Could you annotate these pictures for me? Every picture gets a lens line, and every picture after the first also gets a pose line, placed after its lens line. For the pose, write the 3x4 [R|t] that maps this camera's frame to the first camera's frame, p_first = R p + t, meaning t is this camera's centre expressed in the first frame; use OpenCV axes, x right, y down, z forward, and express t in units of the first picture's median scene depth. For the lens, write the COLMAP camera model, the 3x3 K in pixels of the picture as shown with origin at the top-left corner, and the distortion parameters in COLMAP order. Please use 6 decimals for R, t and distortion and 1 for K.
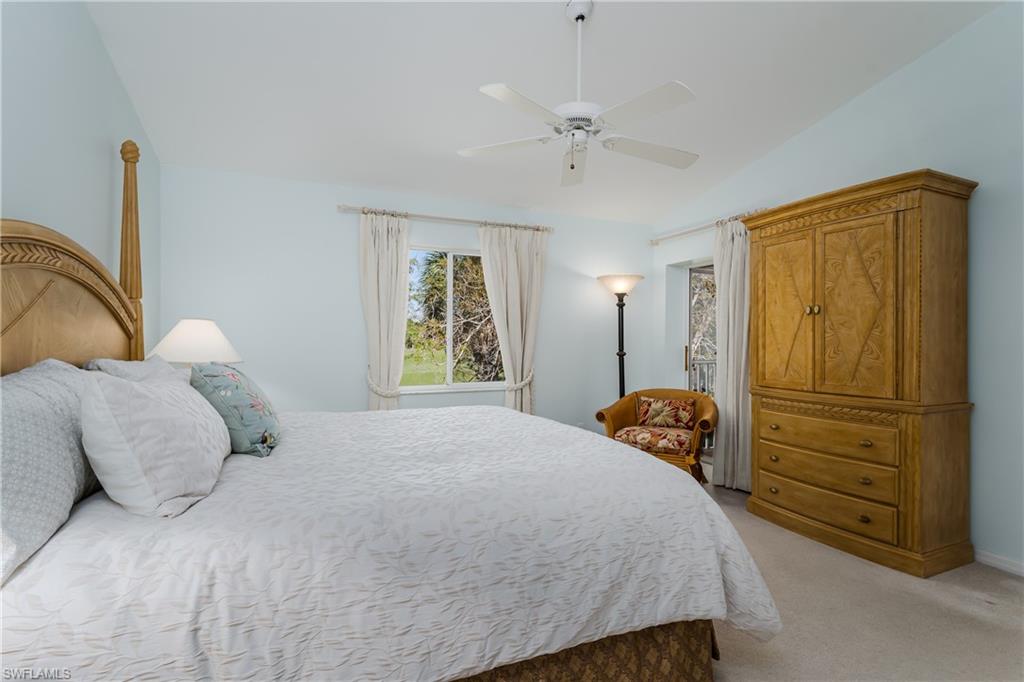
lens RADIAL K [[491.1, 0, 513.1], [0, 491.1, 337.8], [0, 0, 1]] dist [0.003817, -0.001047]
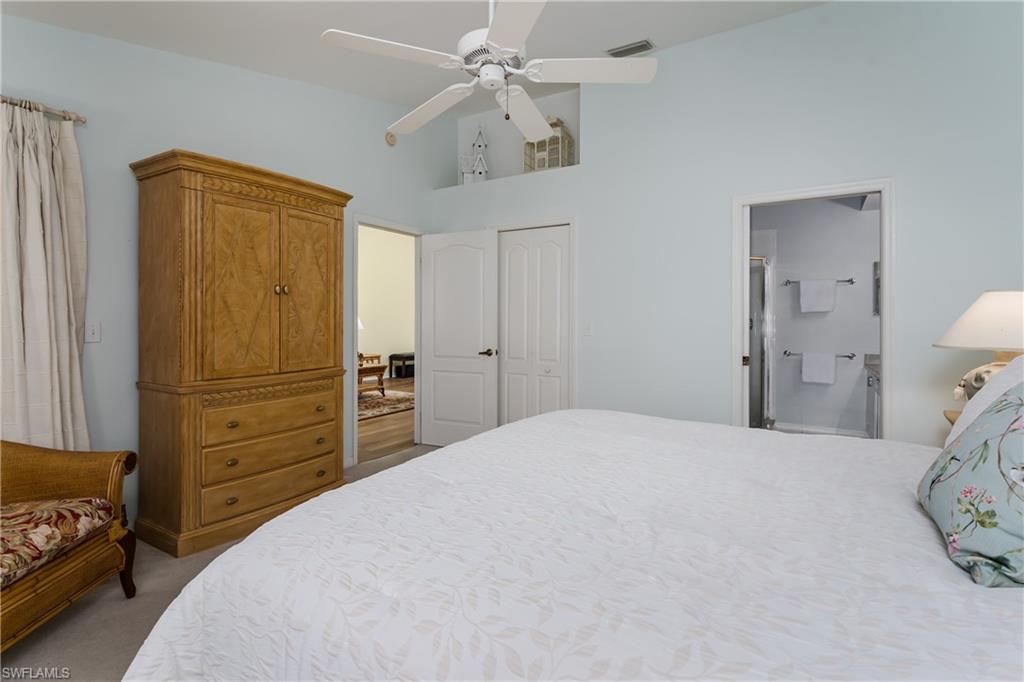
lens RADIAL K [[491.1, 0, 517.1], [0, 491.1, 336.9], [0, 0, 1]] dist [0.003817, -0.001047]
pose [[-0.580275, -0.023390, 0.814085, -0.462494], [0.004880, 0.999470, 0.032195, 0.008374], [-0.814406, 0.022655, -0.579853, 1.186743]]
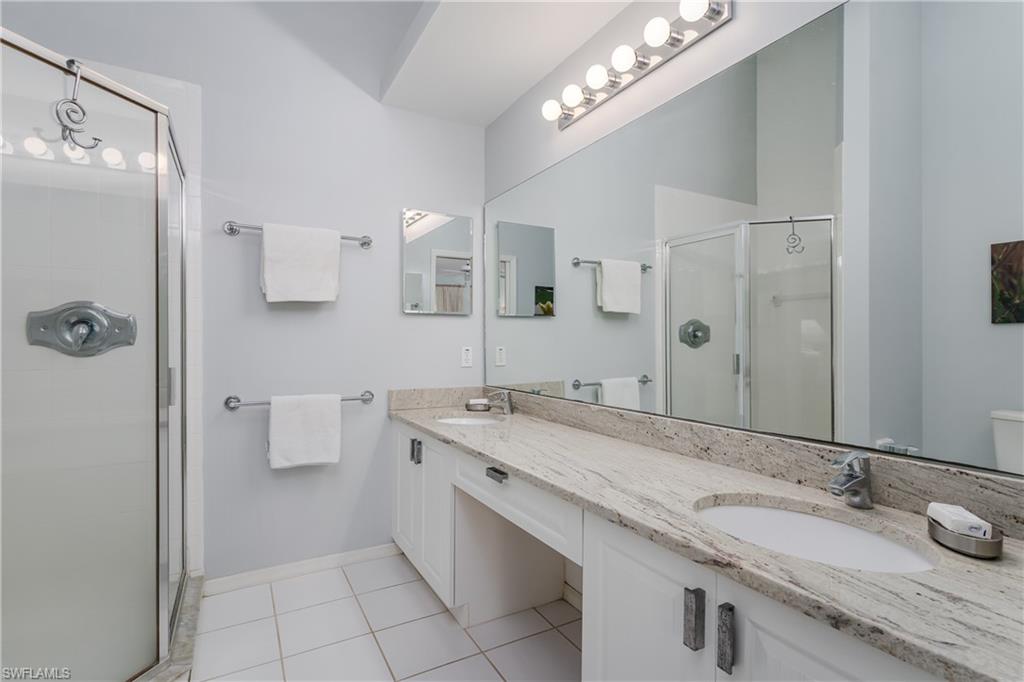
lens RADIAL K [[491.1, 0, 515.3], [0, 491.1, 340.3], [0, 0, 1]] dist [0.003817, -0.001047]
pose [[-0.996598, 0.000279, -0.082413, -0.284859], [-0.000650, 0.999937, 0.011247, 0.015164], [0.082411, 0.011263, -0.996535, 0.824372]]
